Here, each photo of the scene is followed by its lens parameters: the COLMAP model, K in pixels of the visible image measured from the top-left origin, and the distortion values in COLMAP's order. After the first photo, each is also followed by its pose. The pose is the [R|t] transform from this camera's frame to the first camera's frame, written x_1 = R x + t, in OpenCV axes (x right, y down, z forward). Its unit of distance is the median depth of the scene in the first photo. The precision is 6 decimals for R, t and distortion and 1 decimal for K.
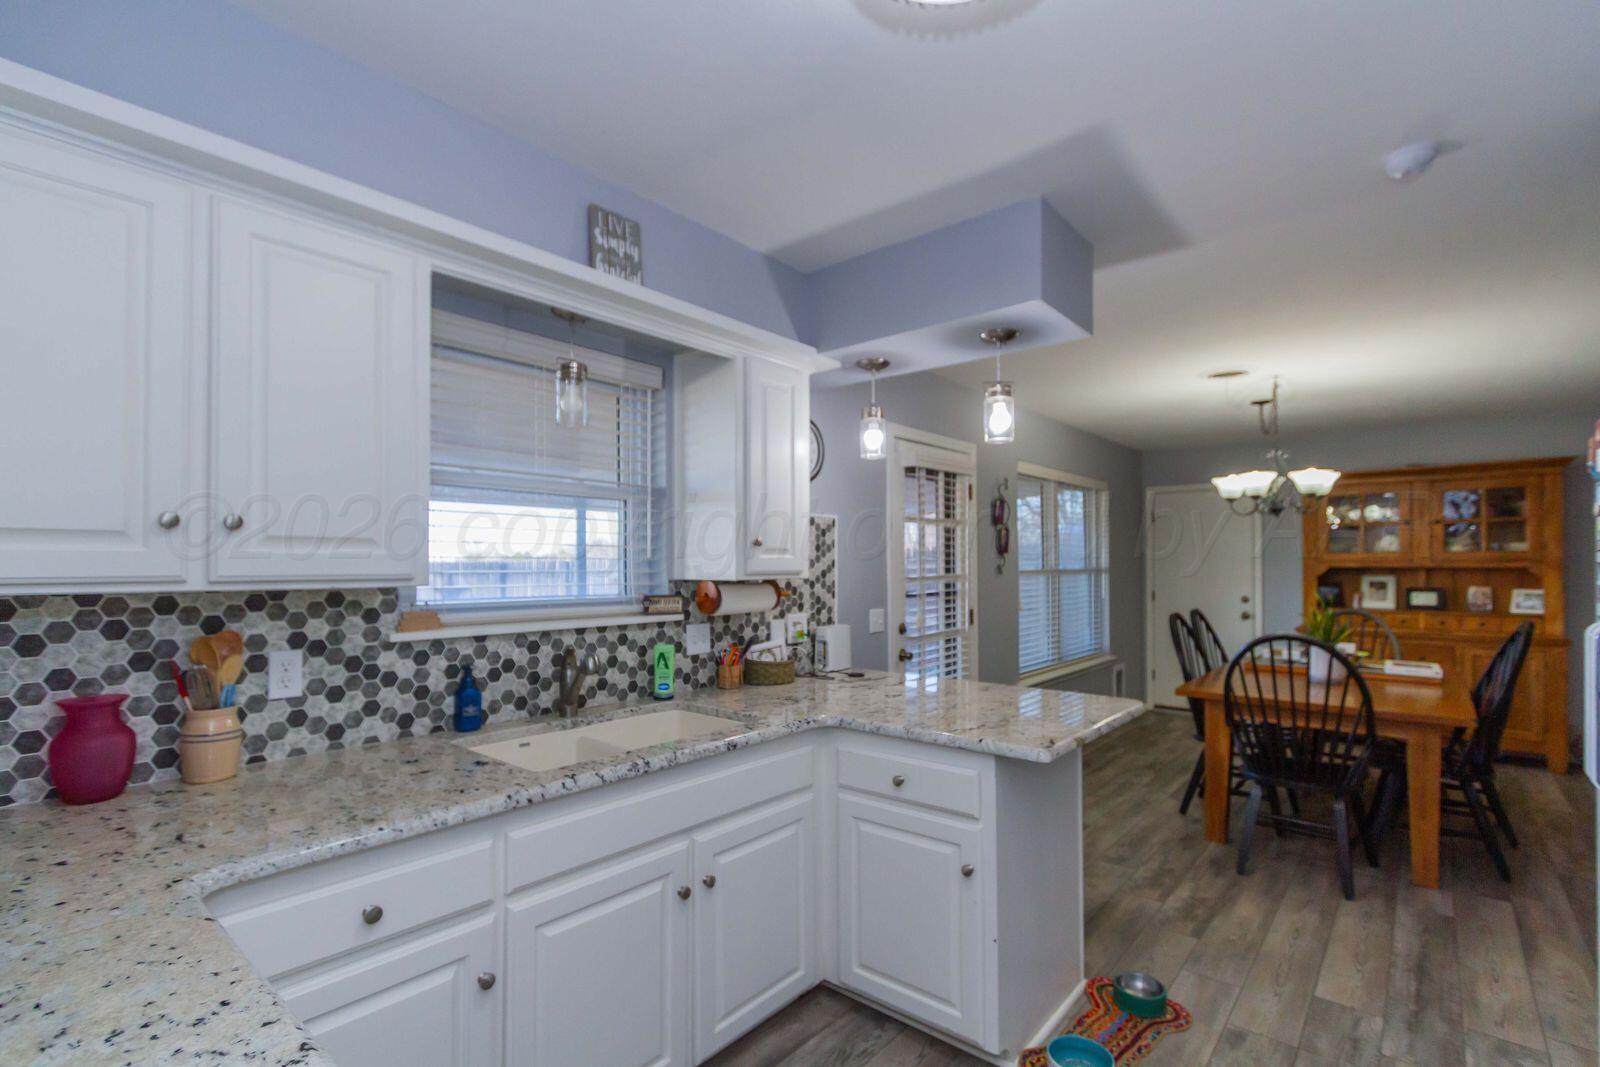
lens RADIAL K [[727.3, 0, 804.3], [0, 727.3, 559.8], [0, 0, 1]] dist [0.003202, -0.002157]
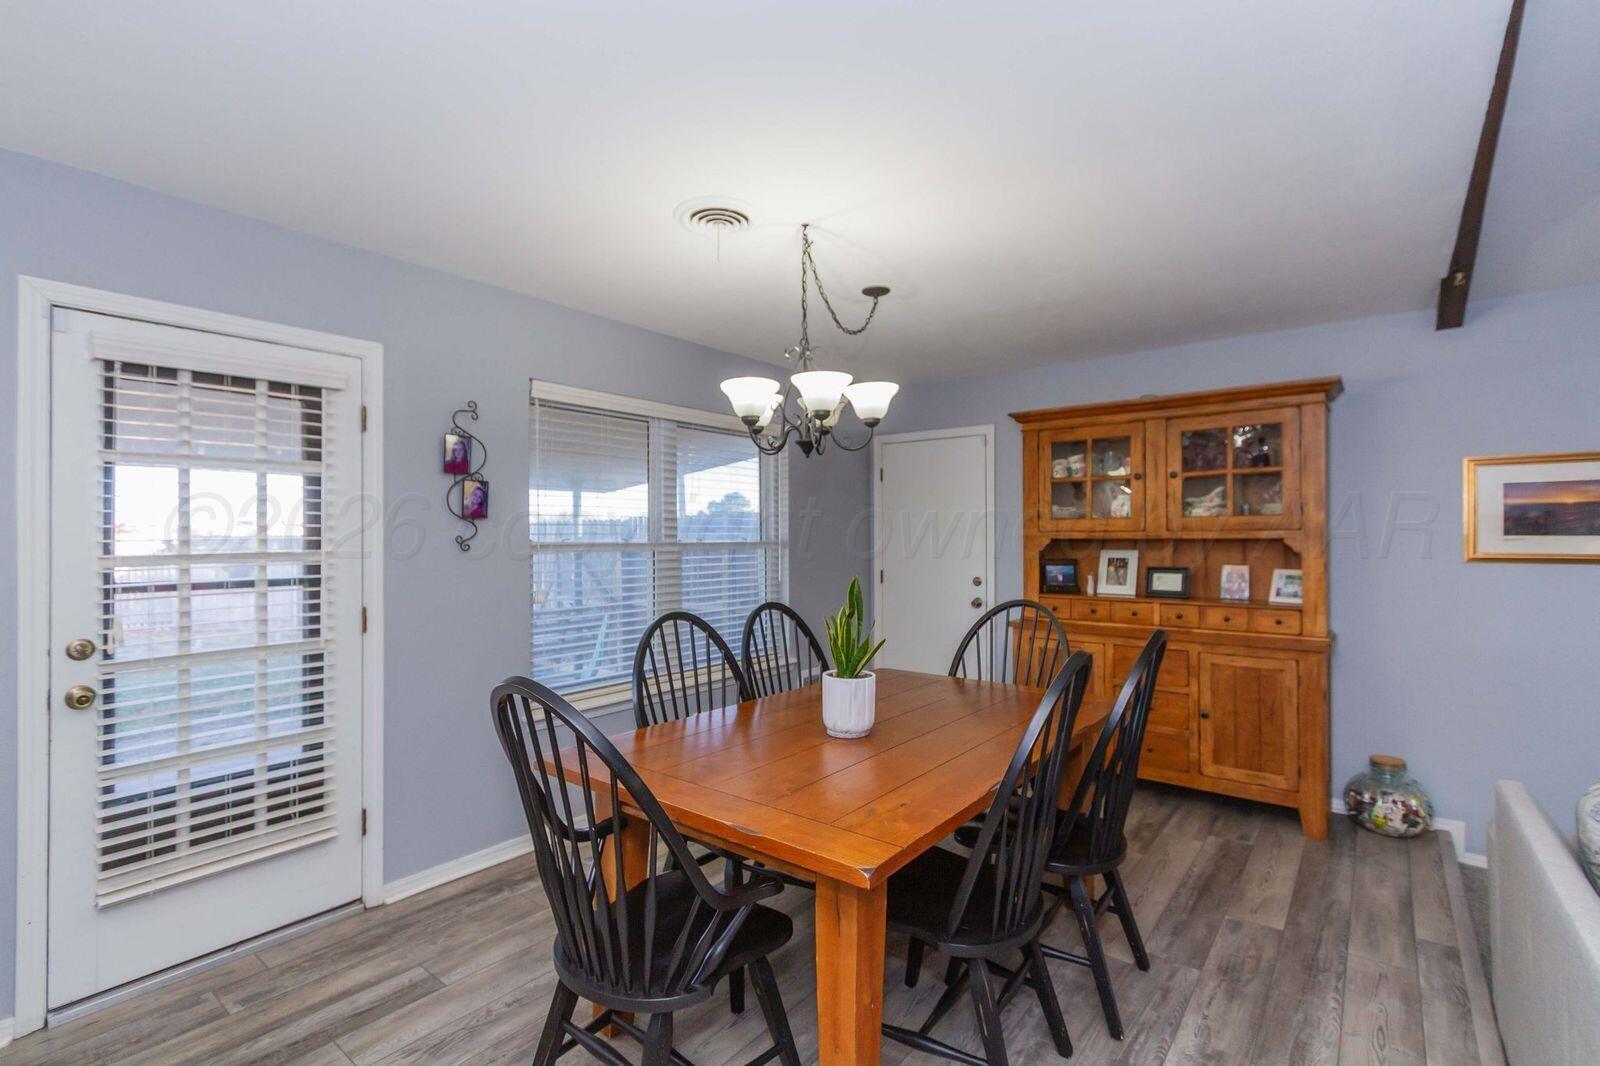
lens RADIAL K [[727.3, 0, 805.9], [0, 727.3, 531.4], [0, 0, 1]] dist [0.003202, -0.002157]
pose [[0.999519, -0.001978, 0.030943, 1.134134], [0.002049, 0.999995, -0.002261, 0.010260], [-0.030939, 0.002324, 0.999519, 0.697163]]
